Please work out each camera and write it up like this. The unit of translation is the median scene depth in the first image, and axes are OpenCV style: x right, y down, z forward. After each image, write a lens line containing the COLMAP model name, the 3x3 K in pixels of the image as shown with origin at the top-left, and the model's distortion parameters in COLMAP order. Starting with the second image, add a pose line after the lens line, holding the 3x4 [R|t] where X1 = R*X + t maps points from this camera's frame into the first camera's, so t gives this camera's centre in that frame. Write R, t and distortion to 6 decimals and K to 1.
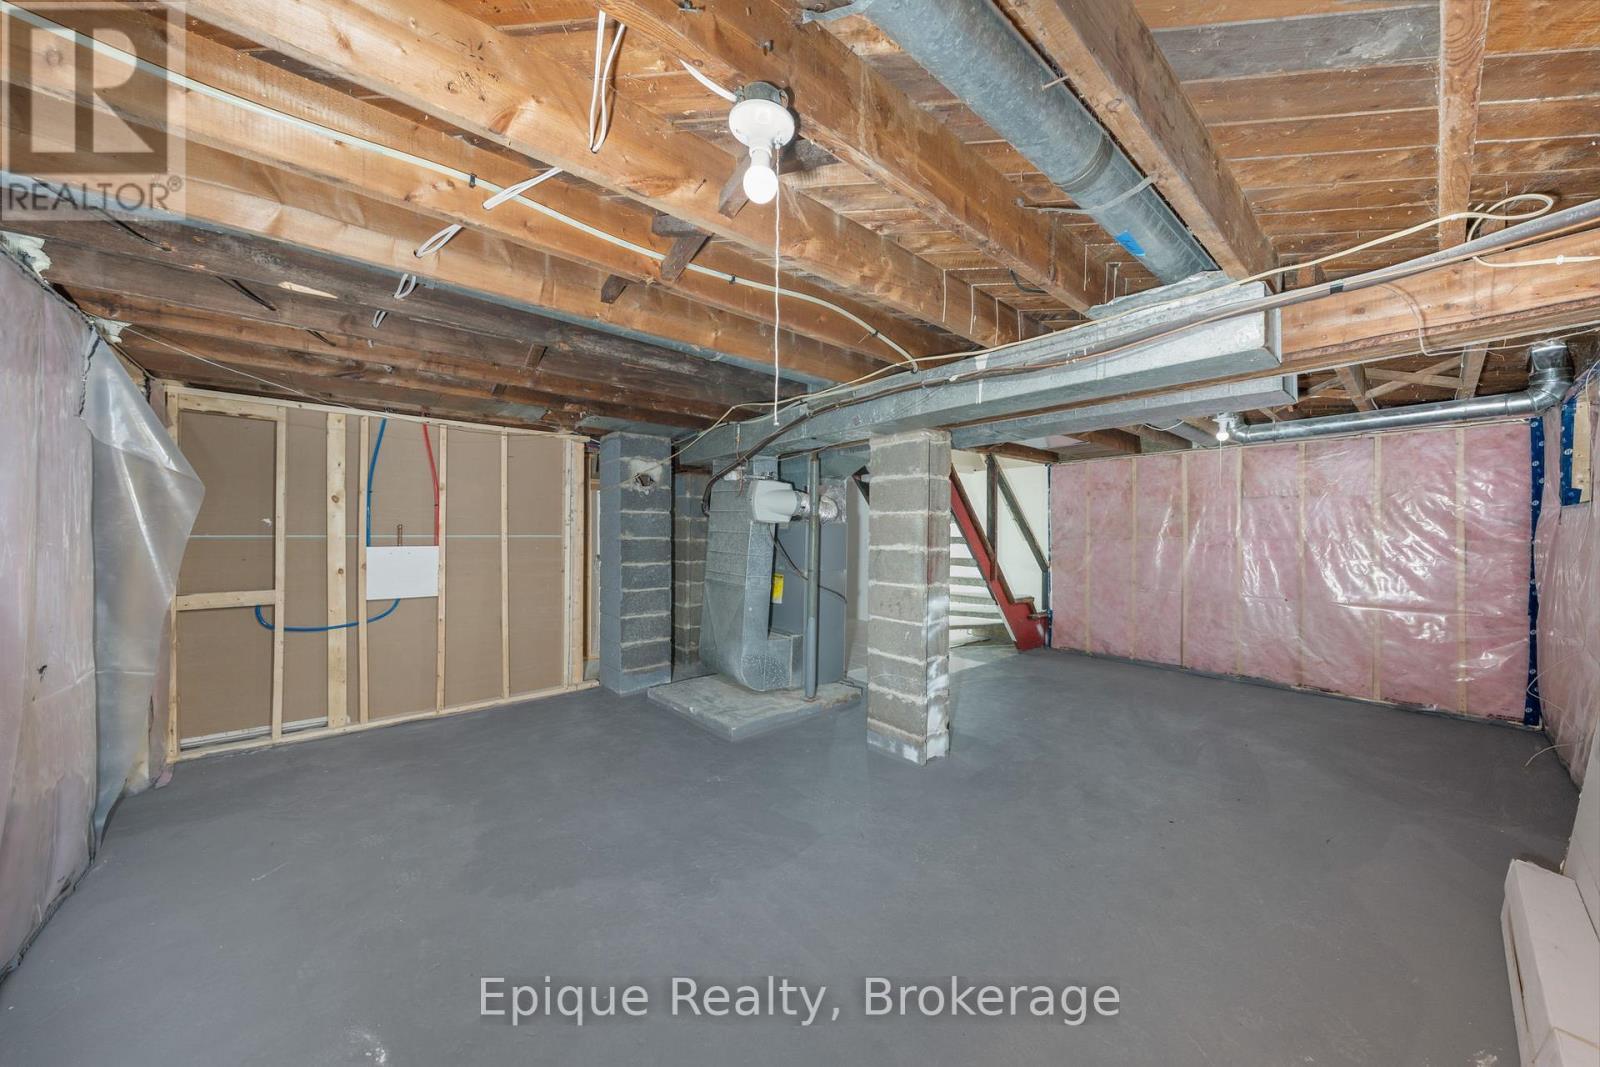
lens RADIAL K [[545.8, 0, 807.1], [0, 545.8, 537.3], [0, 0, 1]] dist [-0.000929, 0.001266]
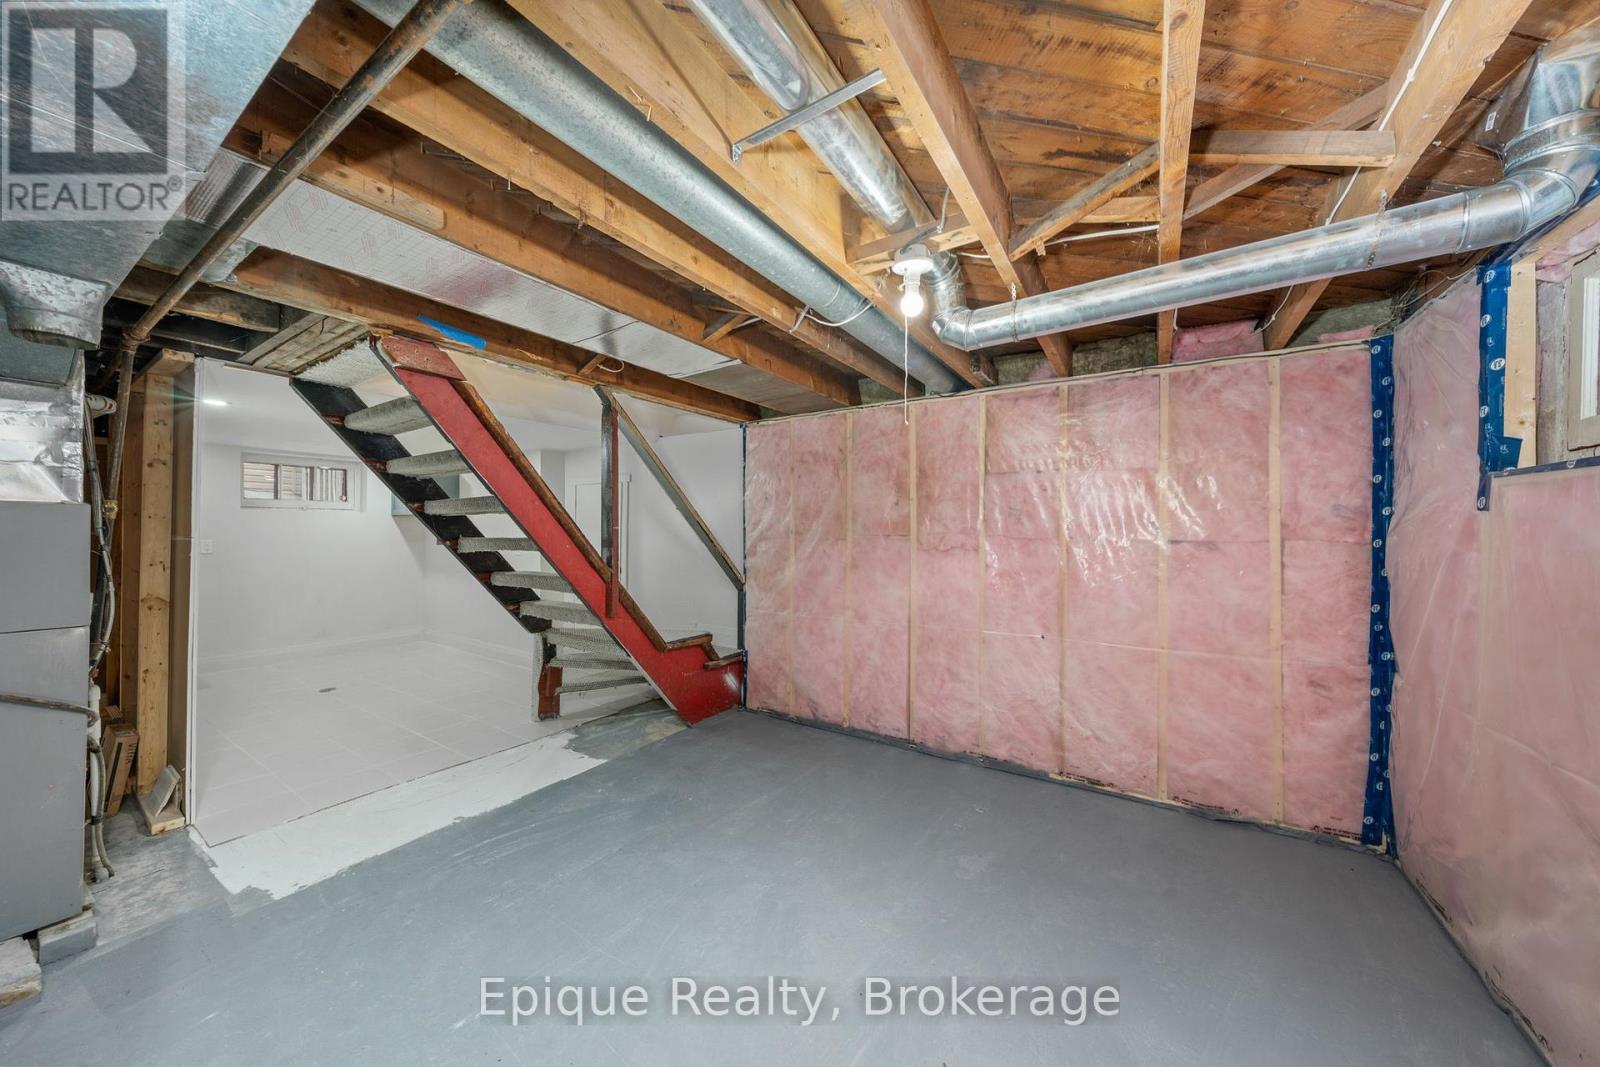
lens RADIAL K [[545.8, 0, 807.1], [0, 545.8, 537.3], [0, 0, 1]] dist [-0.000929, 0.001266]
pose [[0.955685, 0.002919, 0.294378, 0.435509], [-0.001447, 0.999985, -0.005218, 0.004792], [-0.294389, 0.004561, 0.955675, 0.482278]]
